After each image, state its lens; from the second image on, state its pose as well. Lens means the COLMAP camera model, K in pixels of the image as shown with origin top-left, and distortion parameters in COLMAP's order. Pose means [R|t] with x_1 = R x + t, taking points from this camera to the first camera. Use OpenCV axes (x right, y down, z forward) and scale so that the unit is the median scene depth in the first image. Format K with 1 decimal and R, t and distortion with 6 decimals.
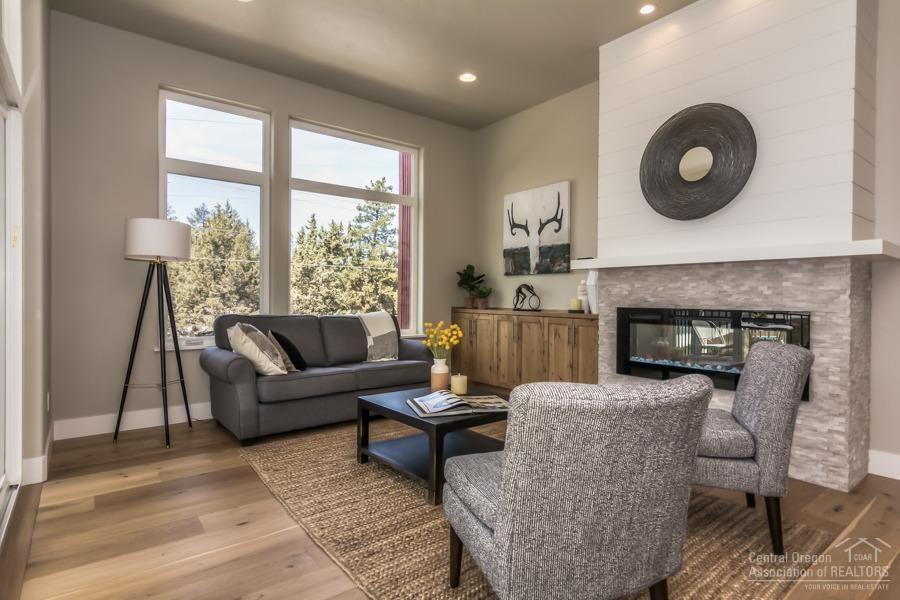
lens RADIAL K [[475.2, 0, 450.0], [0, 475.2, 300.0], [0, 0, 1]] dist [0.000441, -0.000251]
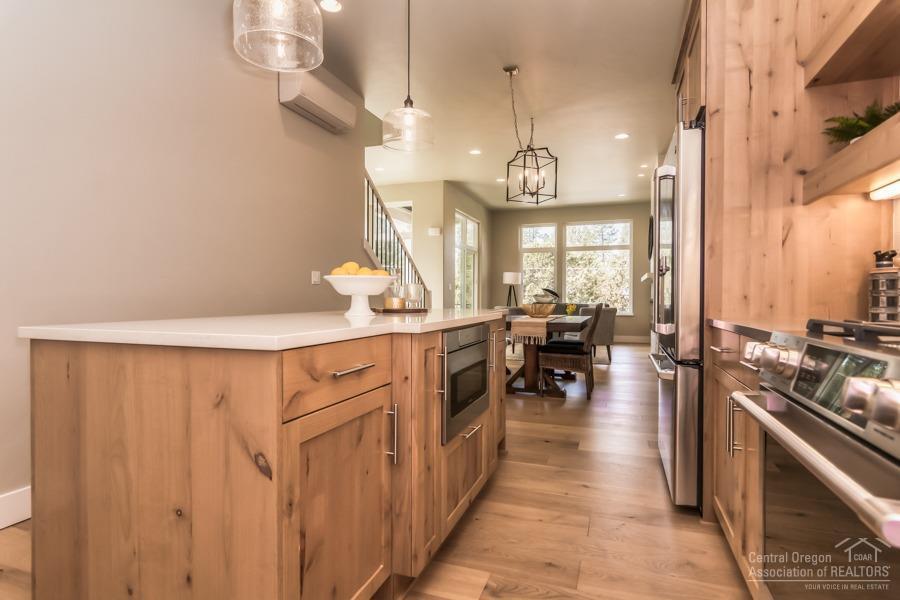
lens RADIAL K [[462.2, 0, 450.0], [0, 462.2, 300.0], [0, 0, 1]] dist [-0.001079, -0.000116]
pose [[0.530239, 0.006088, -0.847826, 1.383609], [-0.007299, 0.999970, 0.002615, 0.012831], [0.847817, 0.004802, 0.530268, -0.769953]]
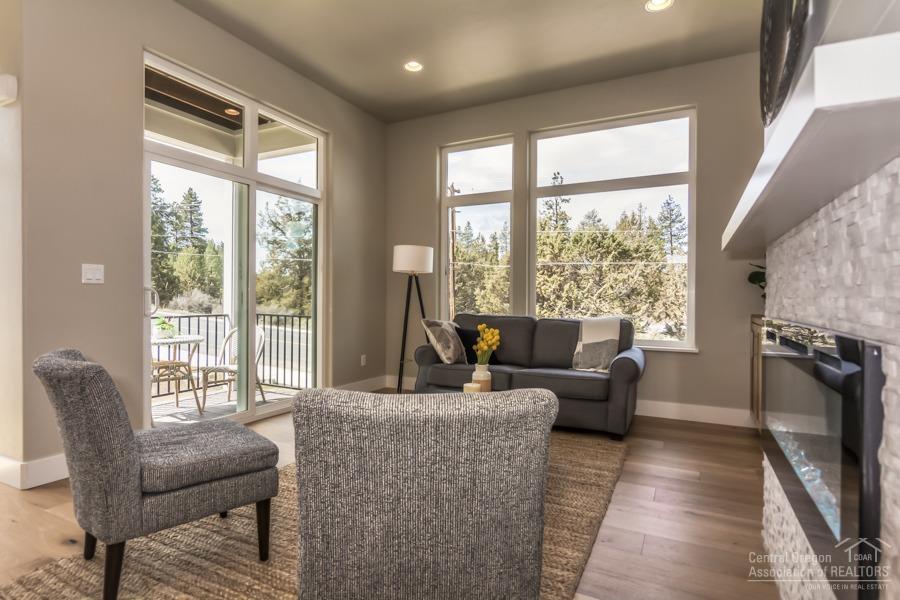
lens RADIAL K [[462.2, 0, 450.0], [0, 462.2, 300.0], [0, 0, 1]] dist [-0.001079, -0.000116]
pose [[0.414668, 0.005740, -0.909955, 0.543401], [-0.011020, 0.999938, 0.001286, -0.003520], [0.909906, 0.009495, 0.414705, 0.402660]]
